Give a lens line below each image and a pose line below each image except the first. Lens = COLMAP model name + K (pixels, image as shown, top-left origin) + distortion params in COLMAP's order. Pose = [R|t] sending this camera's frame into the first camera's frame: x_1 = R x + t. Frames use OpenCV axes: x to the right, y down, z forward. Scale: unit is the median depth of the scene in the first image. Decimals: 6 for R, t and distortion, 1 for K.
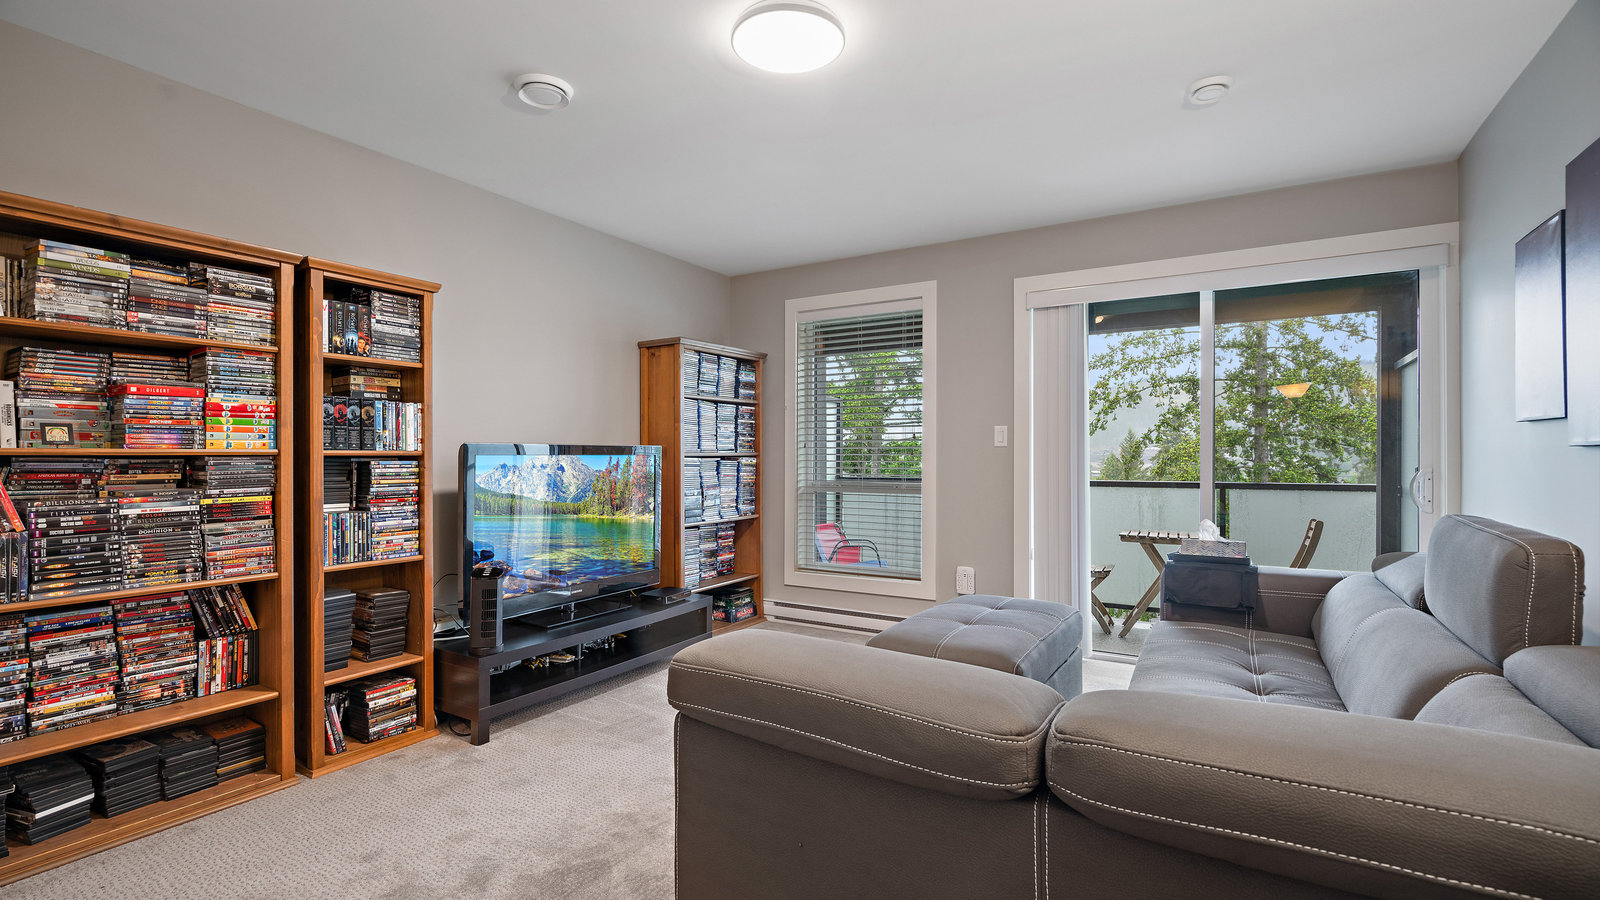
lens RADIAL K [[726.2, 0, 784.8], [0, 726.2, 457.1], [0, 0, 1]] dist [0.003761, 0.000526]
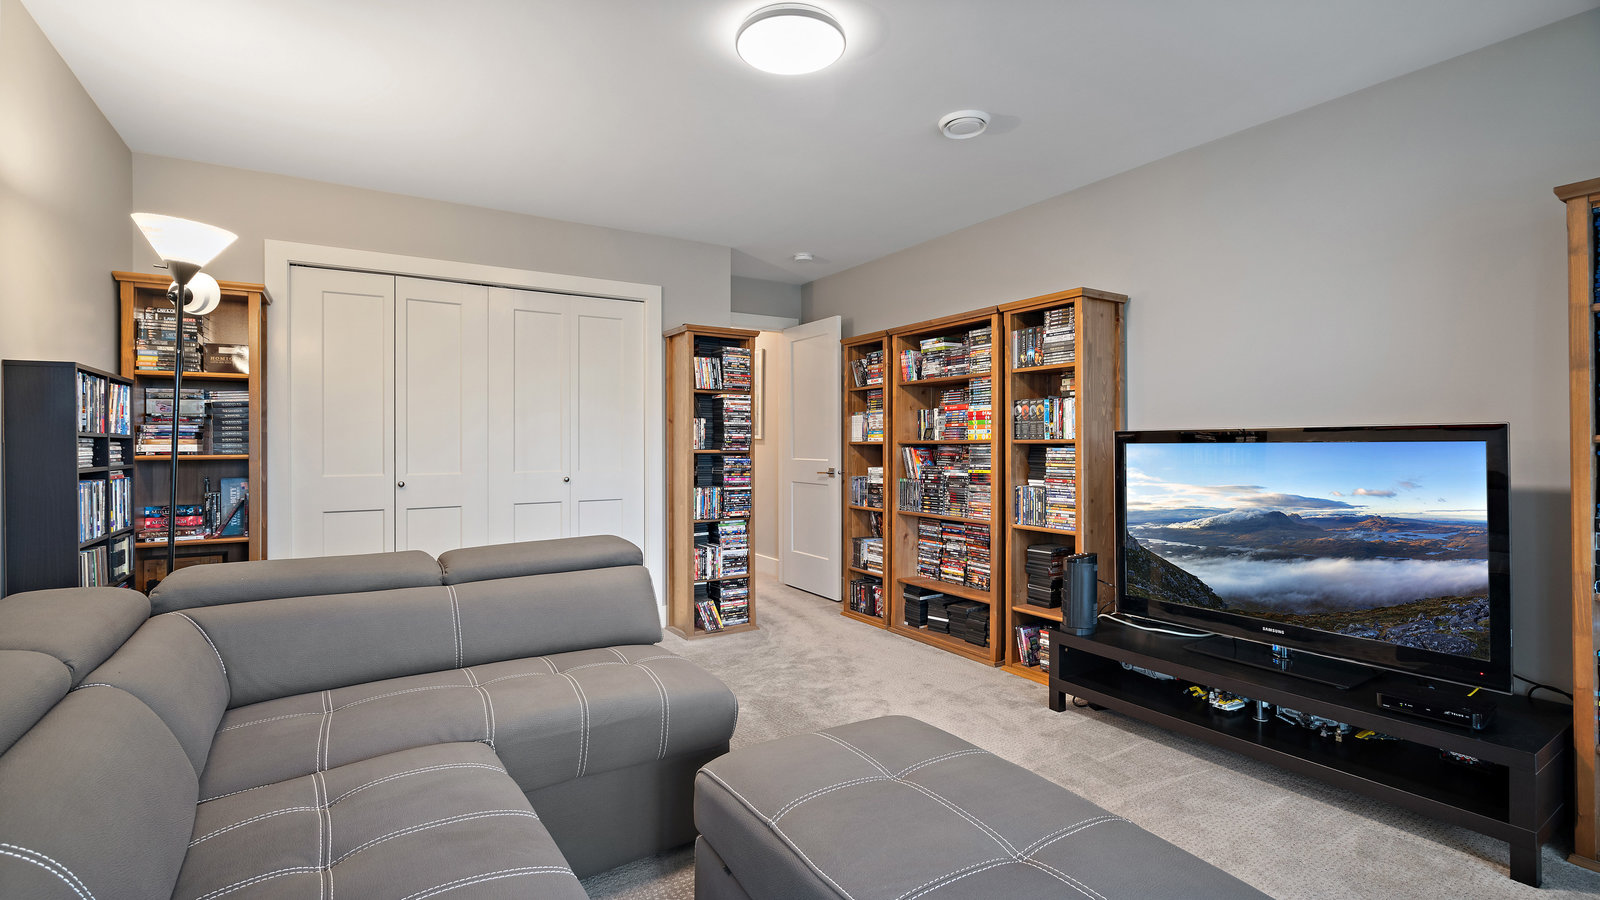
lens RADIAL K [[726.2, 0, 793.3], [0, 726.2, 444.2], [0, 0, 1]] dist [0.003761, 0.000526]
pose [[-0.444670, -0.002807, -0.895690, 0.851416], [-0.002364, 0.999995, -0.001961, 0.003174], [0.895692, 0.001245, -0.444674, 1.333121]]
